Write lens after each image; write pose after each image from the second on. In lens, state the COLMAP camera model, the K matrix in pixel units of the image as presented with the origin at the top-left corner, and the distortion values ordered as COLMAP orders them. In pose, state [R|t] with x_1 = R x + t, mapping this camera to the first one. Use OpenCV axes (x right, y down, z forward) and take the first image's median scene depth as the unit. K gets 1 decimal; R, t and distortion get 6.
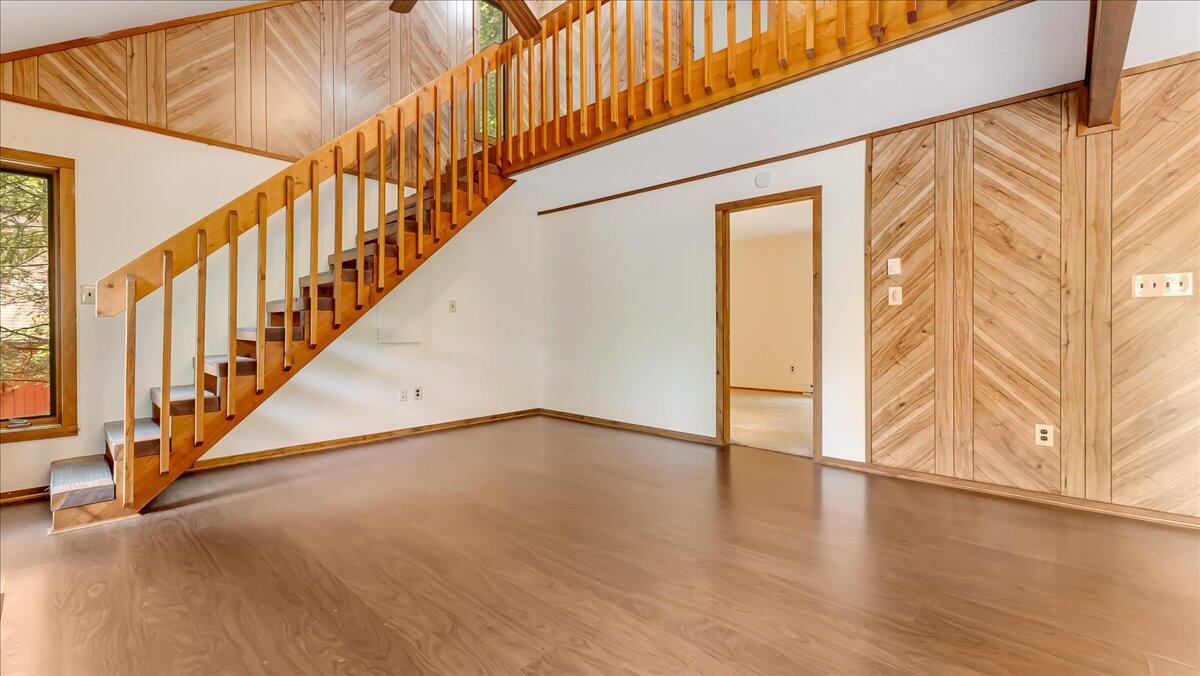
lens RADIAL K [[506.3, 0, 590.6], [0, 506.3, 330.0], [0, 0, 1]] dist [0.002790, 0.000905]
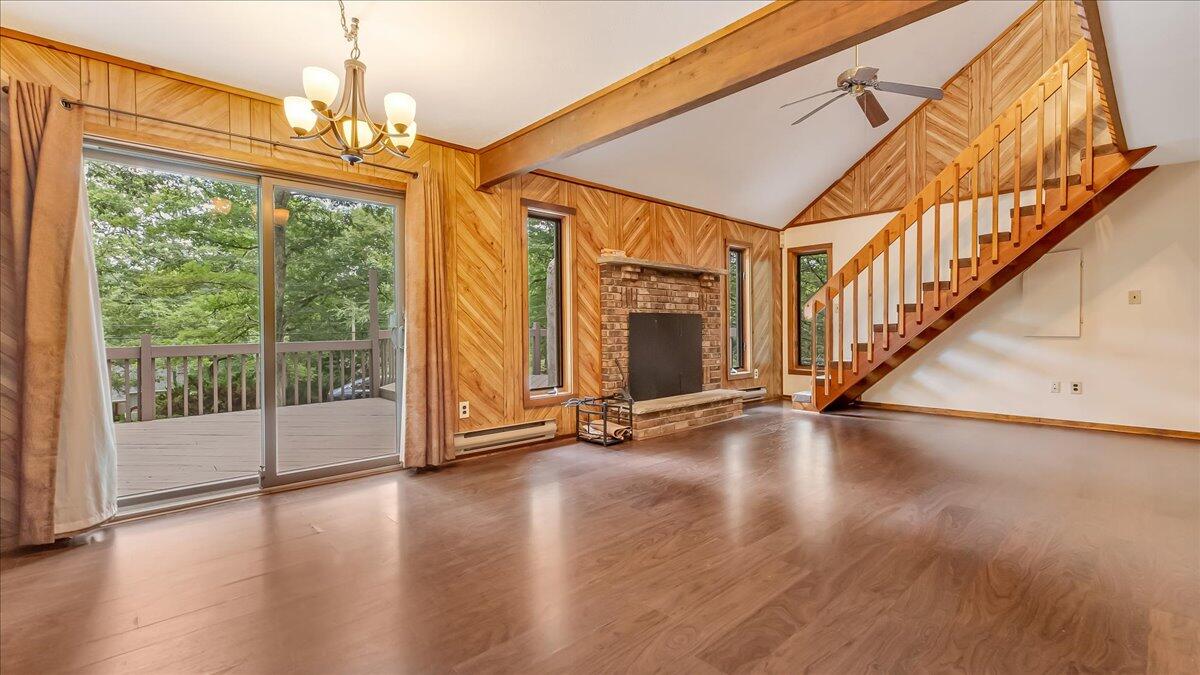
lens RADIAL K [[510.6, 0, 593.2], [0, 510.6, 334.4], [0, 0, 1]] dist [0.005723, -0.000982]
pose [[-0.075522, 0.014948, -0.997032, 1.054374], [0.004638, 0.999882, 0.014639, 0.000423], [0.997133, -0.003519, -0.075582, 0.180151]]
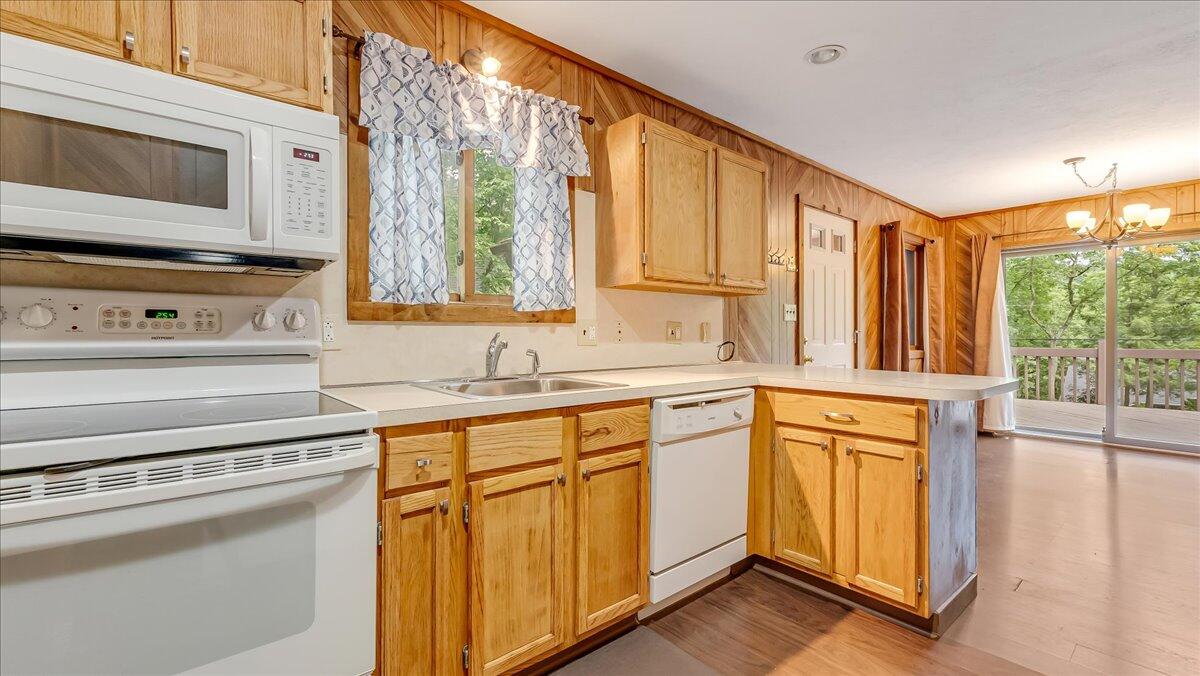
lens RADIAL K [[506.3, 0, 594.0], [0, 506.3, 337.1], [0, 0, 1]] dist [0.002790, 0.000905]
pose [[-0.993323, 0.007345, 0.115136, 1.437850], [0.008224, 0.999941, 0.007165, -0.029146], [-0.115076, 0.008064, -0.993324, 1.089561]]
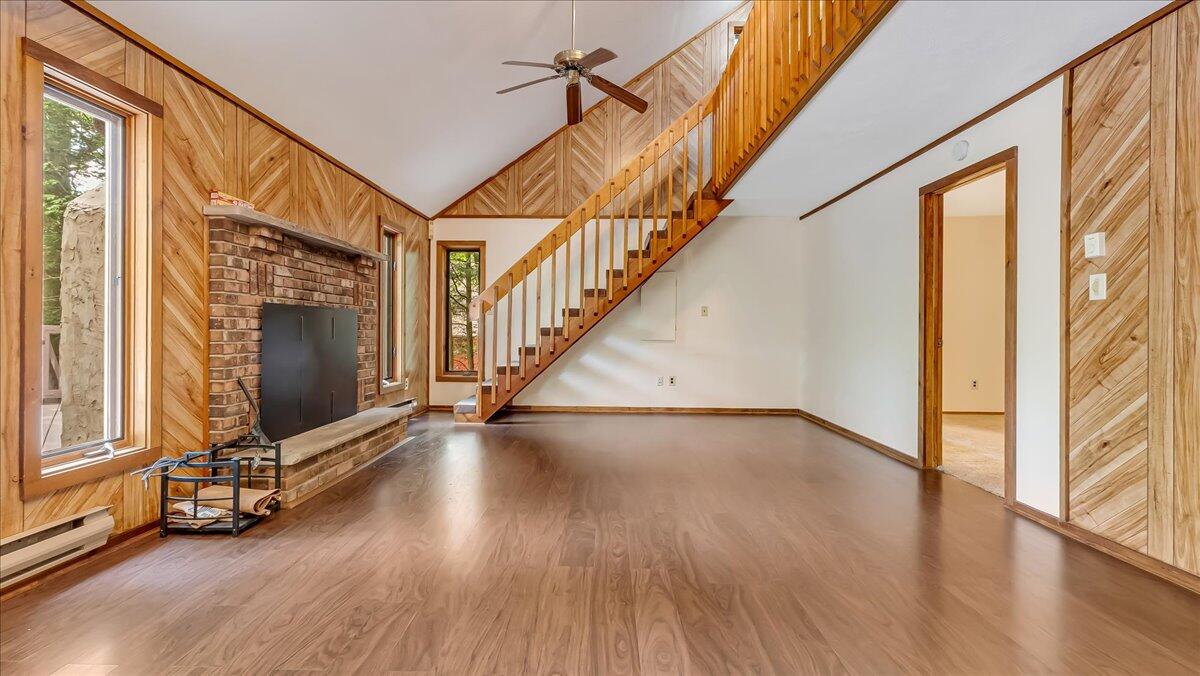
lens RADIAL K [[506.3, 0, 589.2], [0, 506.3, 329.1], [0, 0, 1]] dist [0.002790, 0.000905]
pose [[0.662594, 0.007598, -0.748941, 0.663172], [-0.013280, 0.999911, -0.001605, 0.001072], [0.748861, 0.011009, 0.662635, 0.012324]]
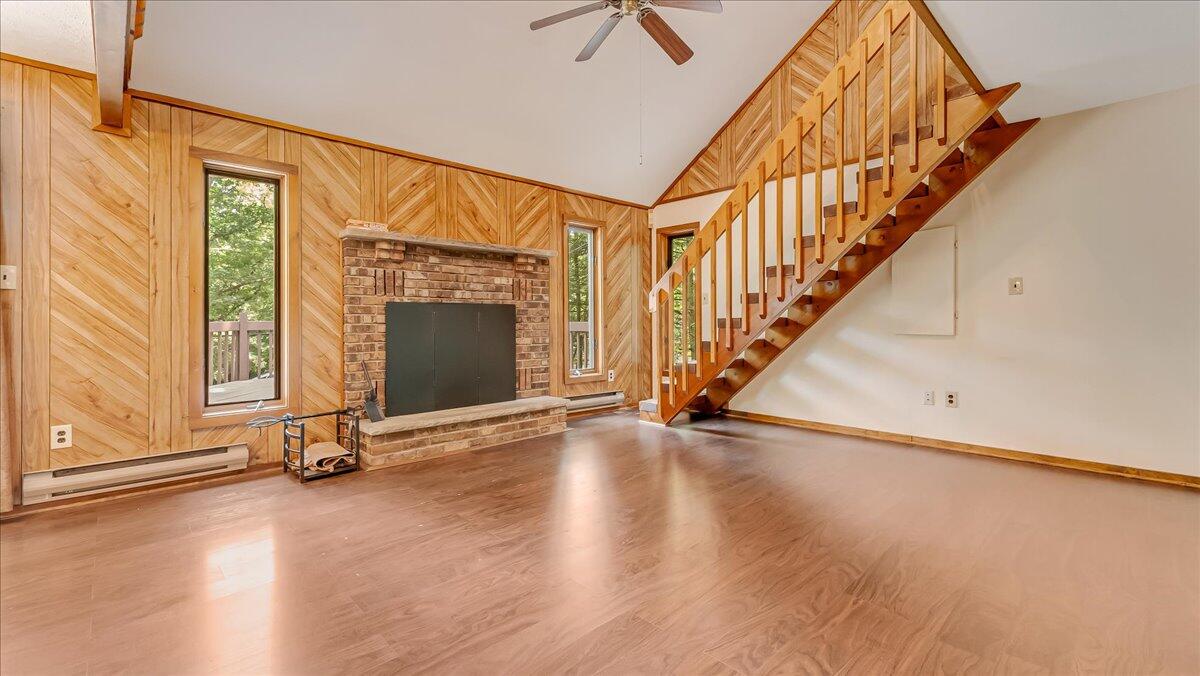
lens RADIAL K [[506.3, 0, 591.5], [0, 506.3, 316.4], [0, 0, 1]] dist [0.002790, 0.000905]
pose [[-0.060496, -0.003561, -0.998162, 0.697547], [-0.000436, 0.999994, -0.003541, -0.003520], [0.998168, 0.000221, -0.060497, 0.690575]]
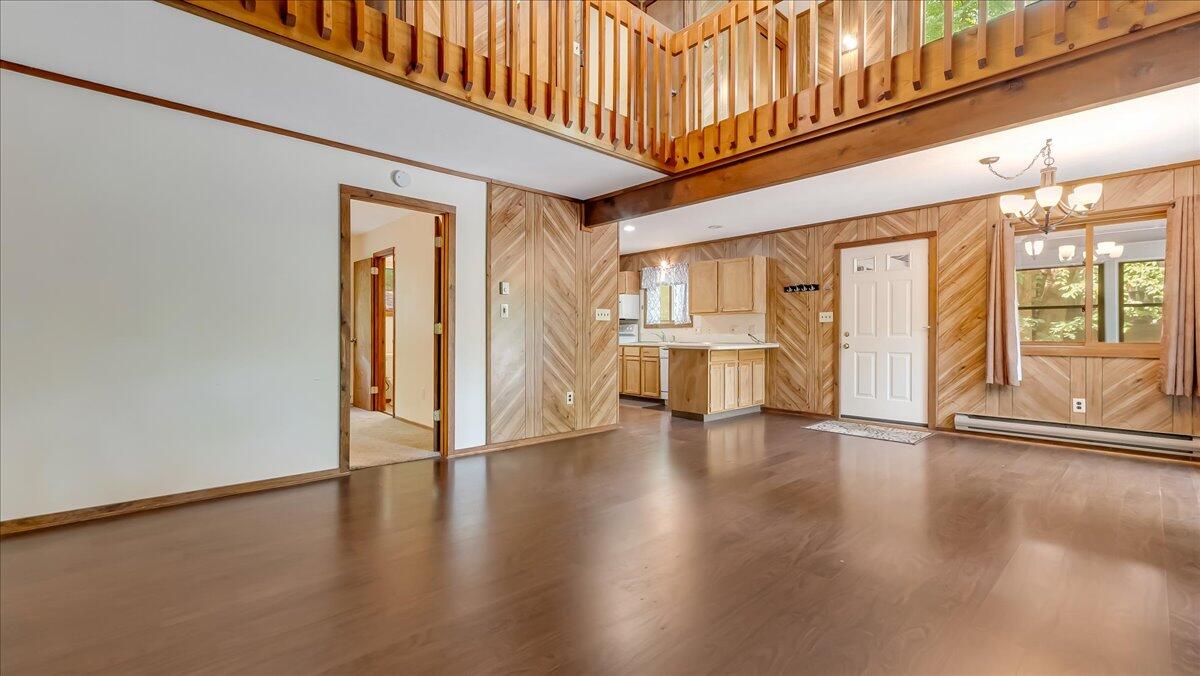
lens RADIAL K [[506.3, 0, 596.6], [0, 506.3, 330.4], [0, 0, 1]] dist [0.002790, 0.000905]
pose [[0.072597, 0.016950, 0.997217, -0.686933], [0.001541, 0.999852, -0.017107, 0.007236], [-0.997360, 0.002778, 0.072560, 0.669380]]
